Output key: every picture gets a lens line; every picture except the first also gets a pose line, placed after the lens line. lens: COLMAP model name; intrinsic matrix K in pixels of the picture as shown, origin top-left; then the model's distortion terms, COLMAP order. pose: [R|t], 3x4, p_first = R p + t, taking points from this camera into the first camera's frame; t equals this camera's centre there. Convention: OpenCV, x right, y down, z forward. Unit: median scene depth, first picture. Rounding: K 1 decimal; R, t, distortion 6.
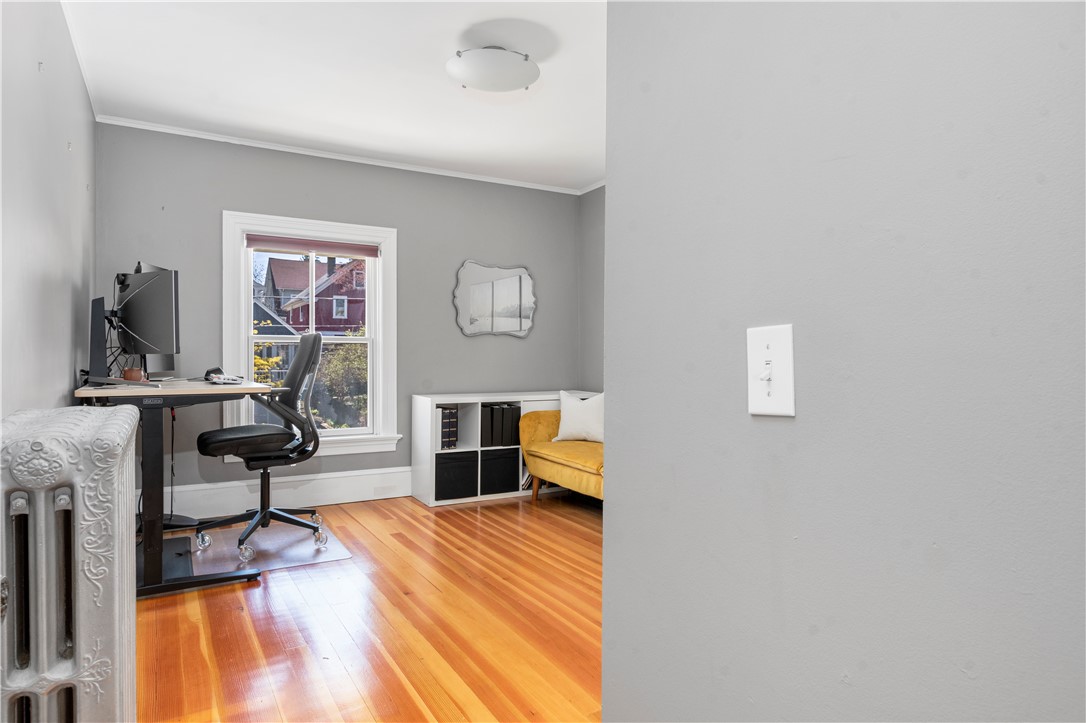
lens RADIAL K [[611.9, 0, 544.2], [0, 611.9, 357.6], [0, 0, 1]] dist [-0.002252, 0.001875]
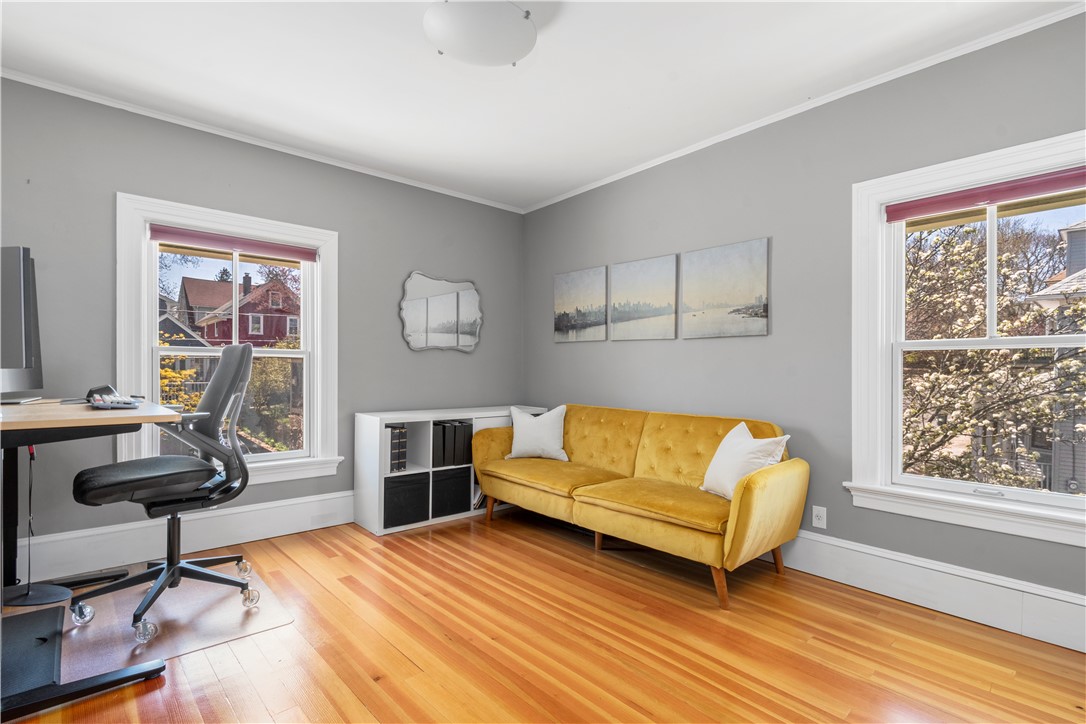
lens RADIAL K [[481.1, 0, 528.0], [0, 481.1, 372.0], [0, 0, 1]] dist [0.003869, -0.002270]
pose [[0.980277, 0.003905, 0.197588, -0.117088], [-0.004420, 0.999988, 0.002164, -0.004604], [-0.197577, -0.002994, 0.980283, 0.267309]]
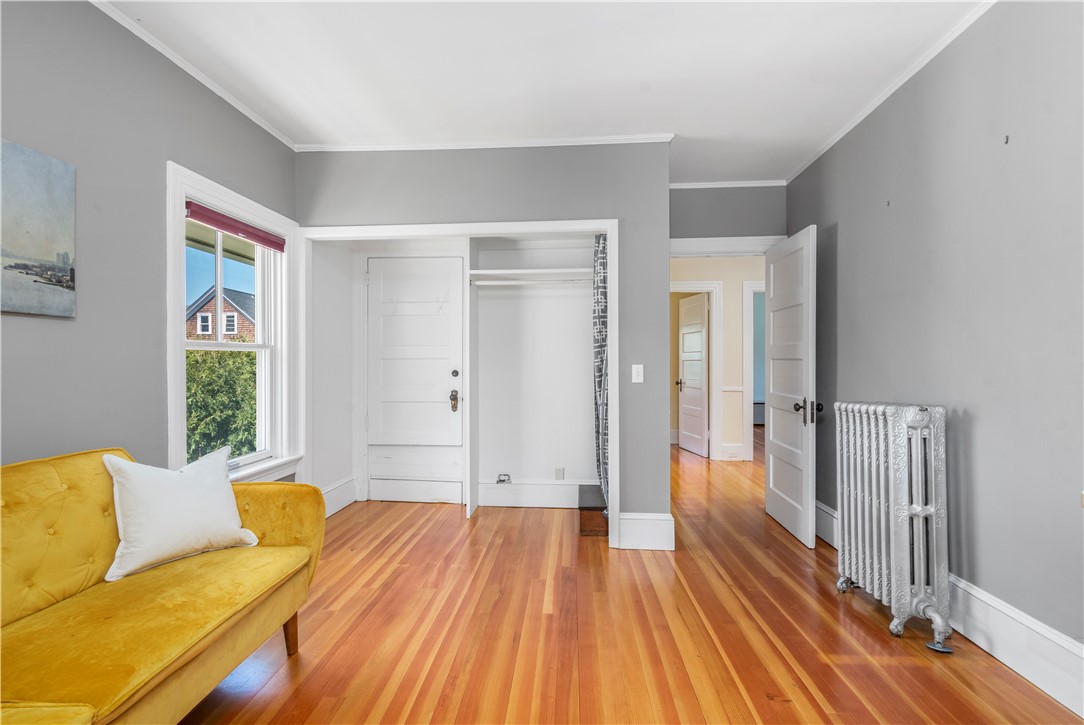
lens RADIAL K [[509.7, 0, 540.7], [0, 509.7, 357.4], [0, 0, 1]] dist [-0.002504, -0.000116]
pose [[-0.817074, 0.008558, 0.576469, -0.266203], [0.009481, 0.999954, -0.001406, -0.015806], [-0.576455, 0.004316, -0.817118, 1.010400]]
